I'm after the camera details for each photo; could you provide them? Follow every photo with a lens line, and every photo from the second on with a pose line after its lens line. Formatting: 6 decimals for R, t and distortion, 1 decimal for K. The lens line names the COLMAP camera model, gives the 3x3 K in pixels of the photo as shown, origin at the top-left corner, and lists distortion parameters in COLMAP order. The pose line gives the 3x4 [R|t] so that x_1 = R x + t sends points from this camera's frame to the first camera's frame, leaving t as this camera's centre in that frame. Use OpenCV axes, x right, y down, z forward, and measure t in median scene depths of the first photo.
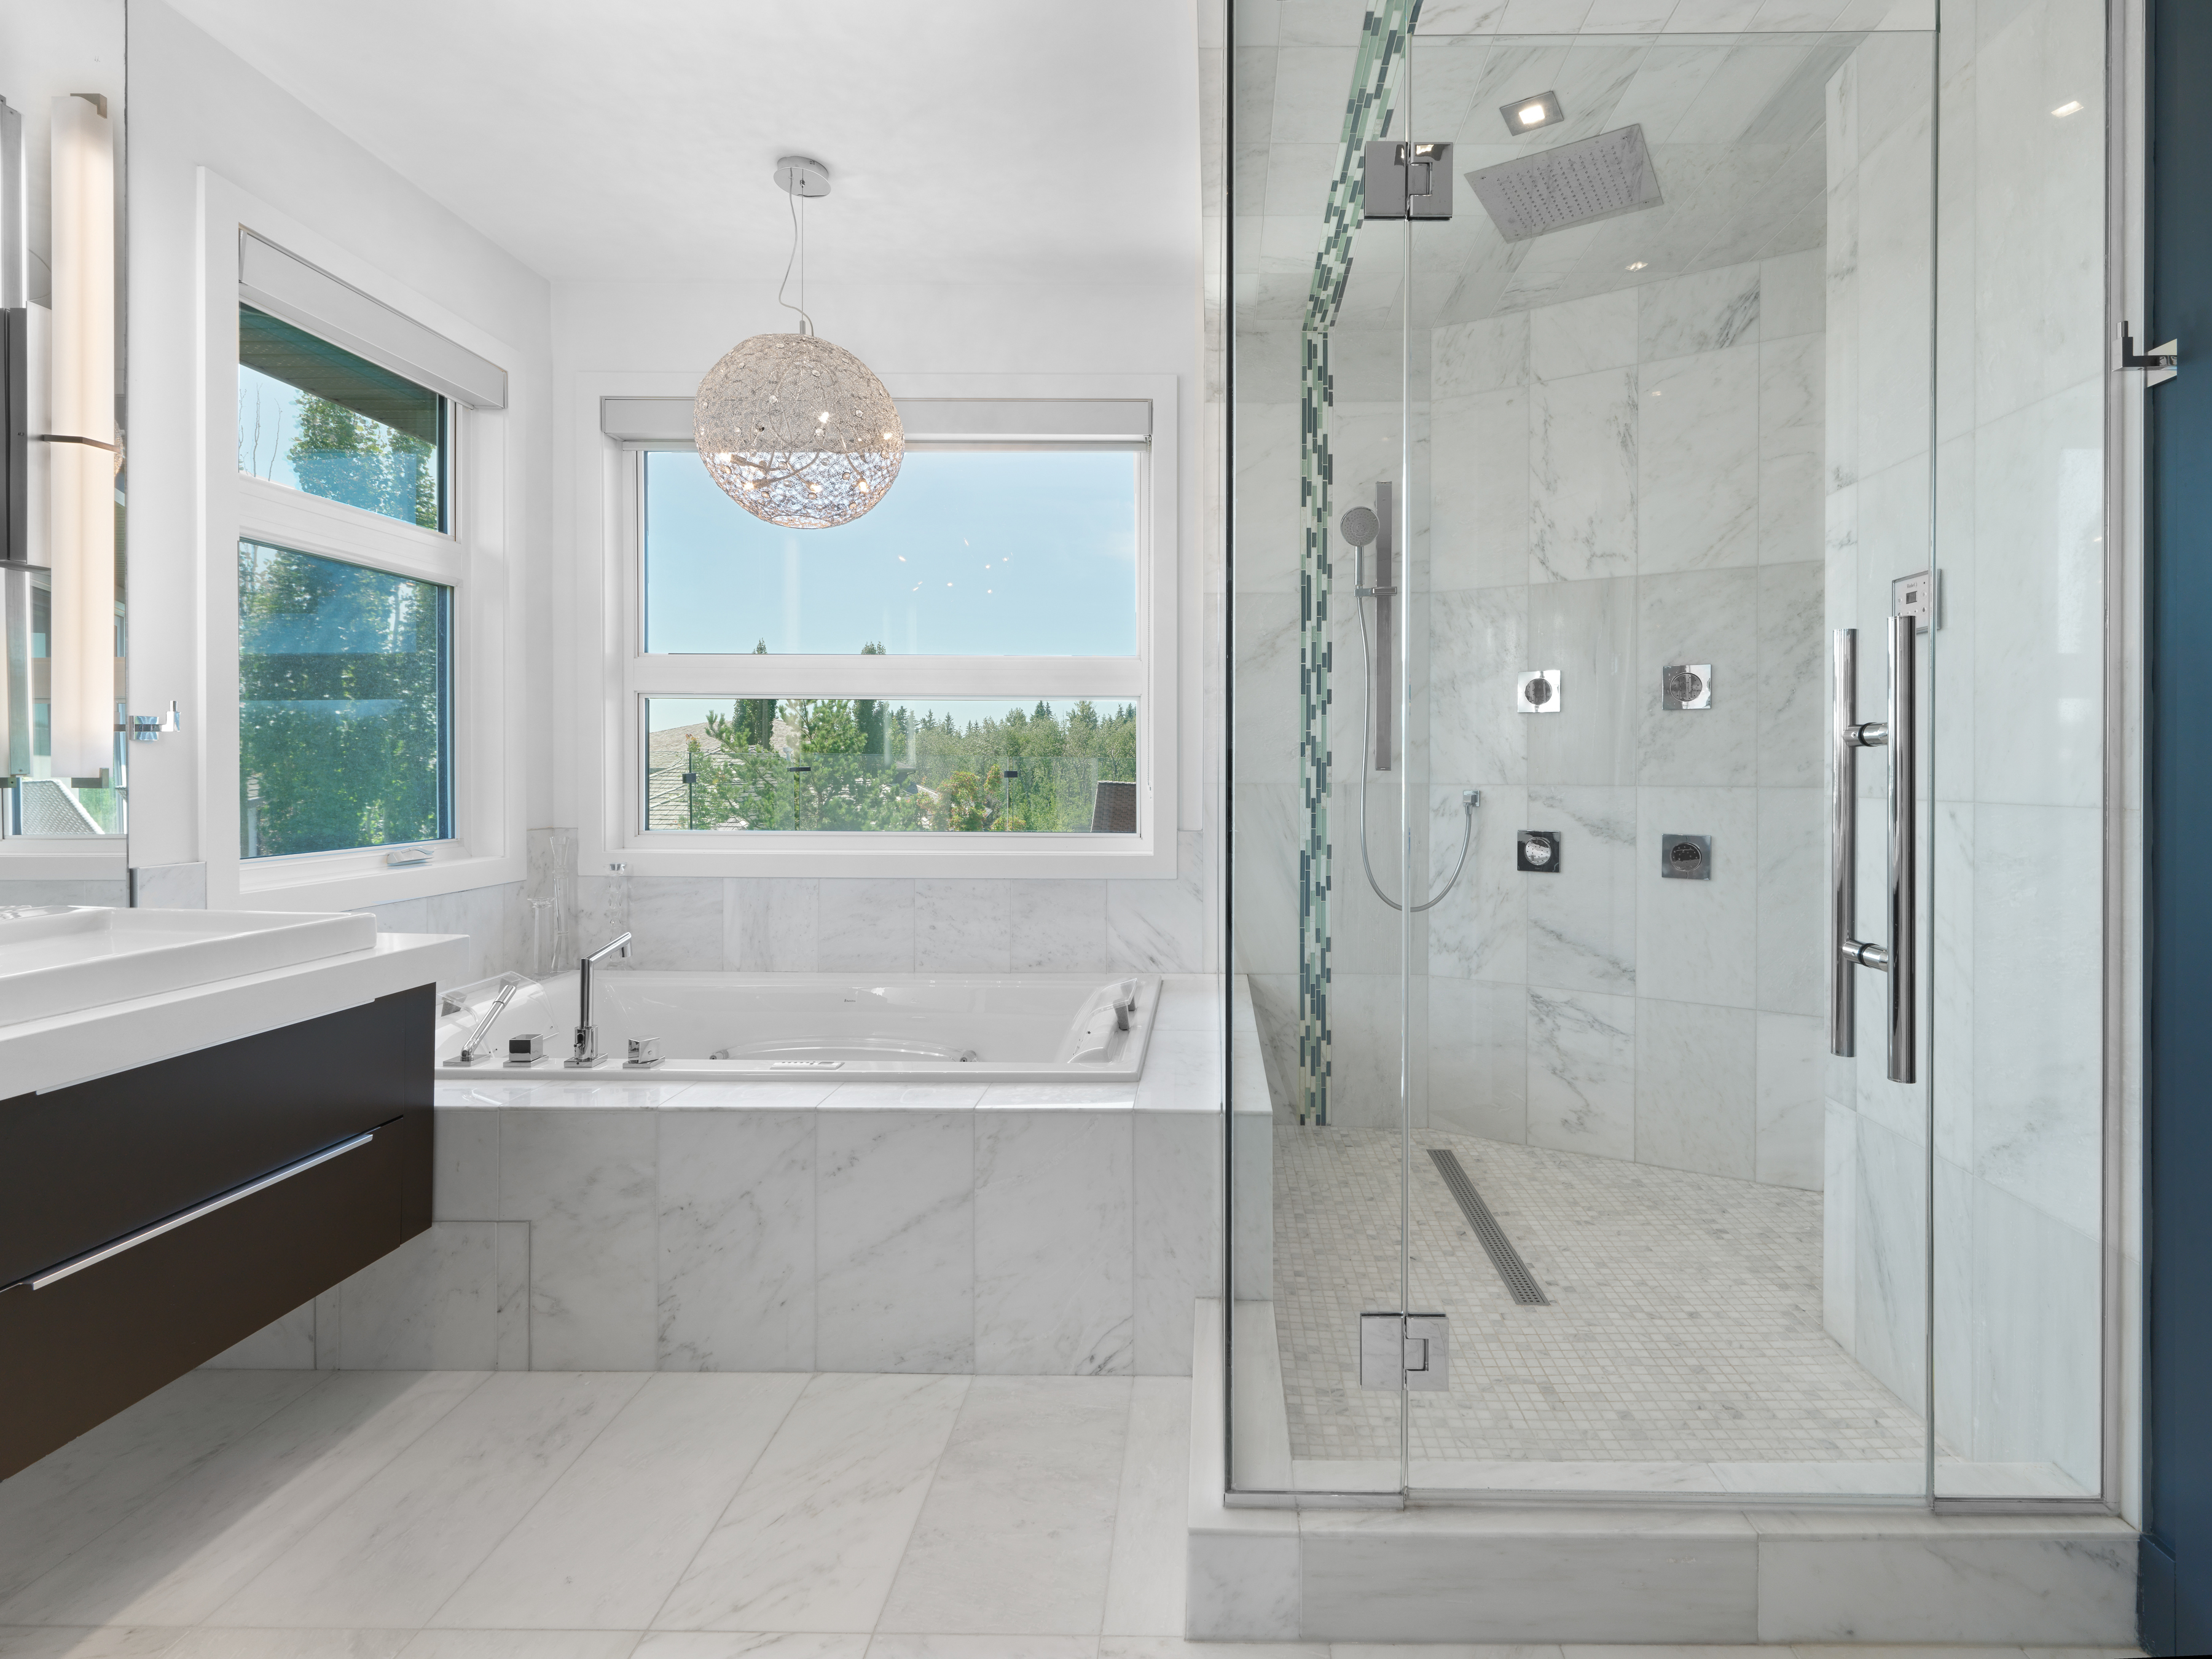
lens RADIAL K [[996.9, 0, 1104.8], [0, 996.9, 772.2], [0, 0, 1]] dist [-0.000991, 0.000355]
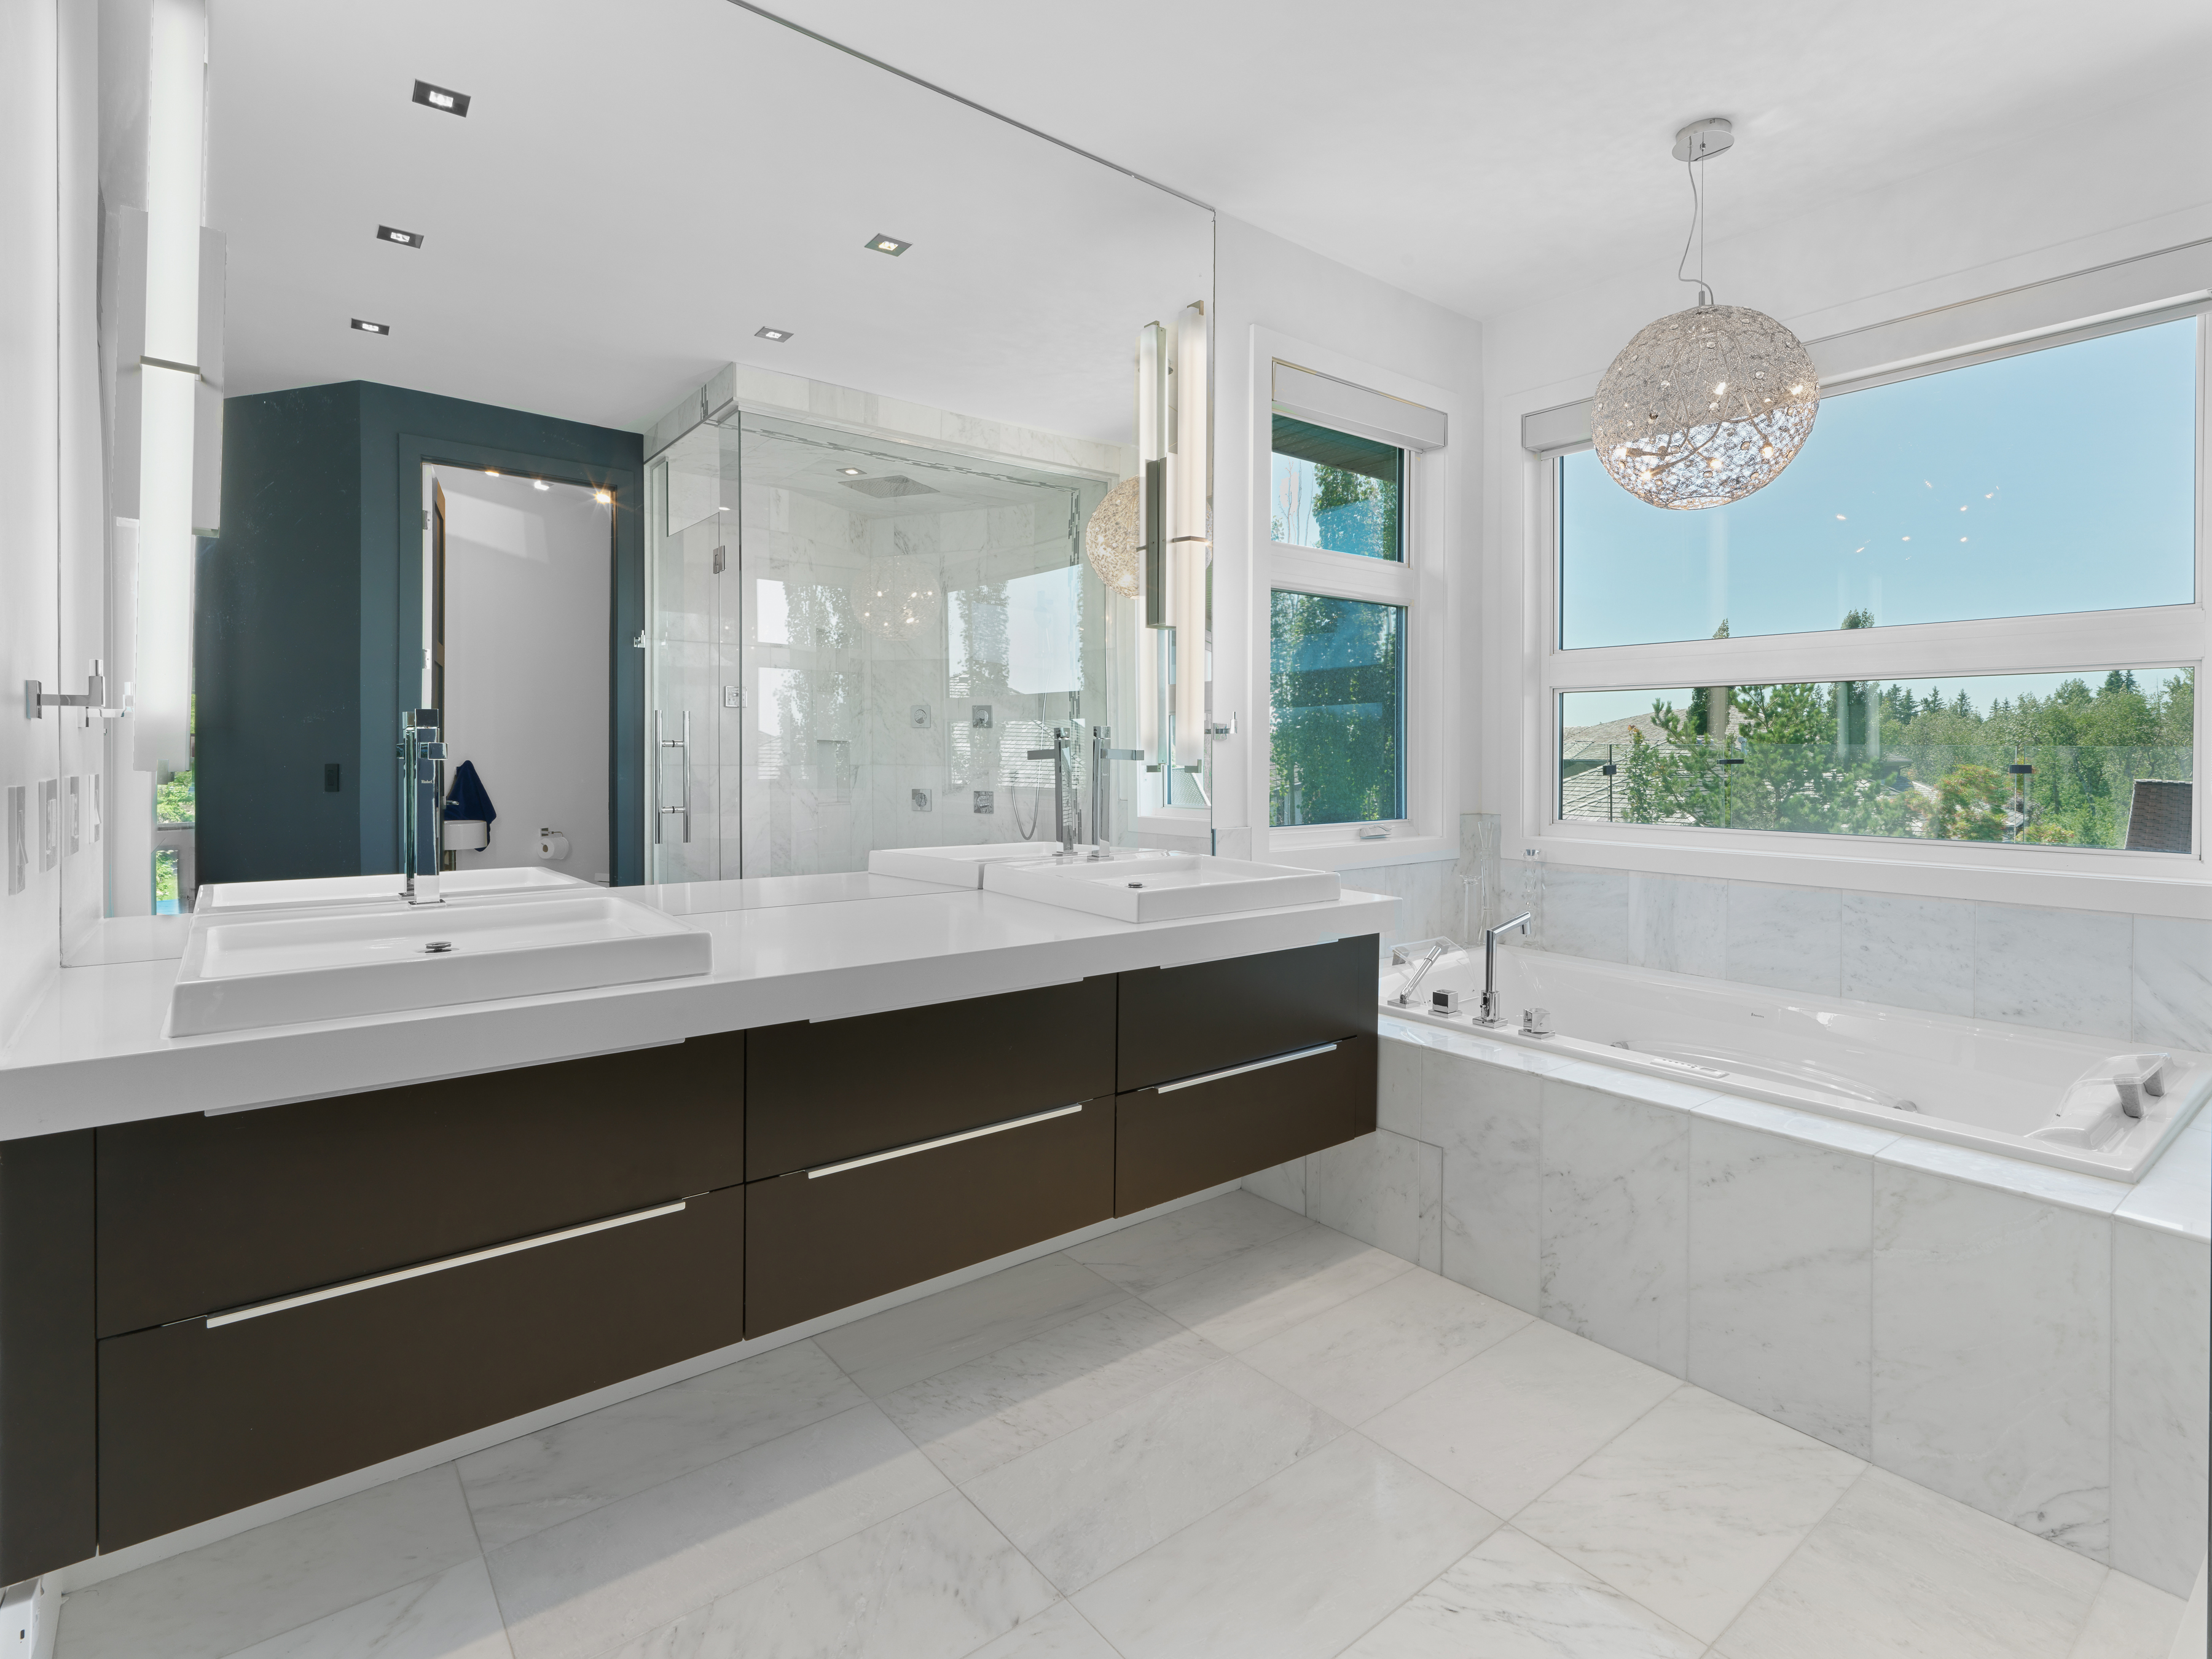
lens RADIAL K [[1097.3, 0, 1096.7], [0, 1097.3, 761.8], [0, 0, 1]] dist [-0.017574, 0.000390]
pose [[0.602905, 0.003452, -0.797805, 0.181271], [-0.004550, 0.999989, 0.000888, -0.001295], [0.797800, 0.003094, 0.602914, -0.088409]]
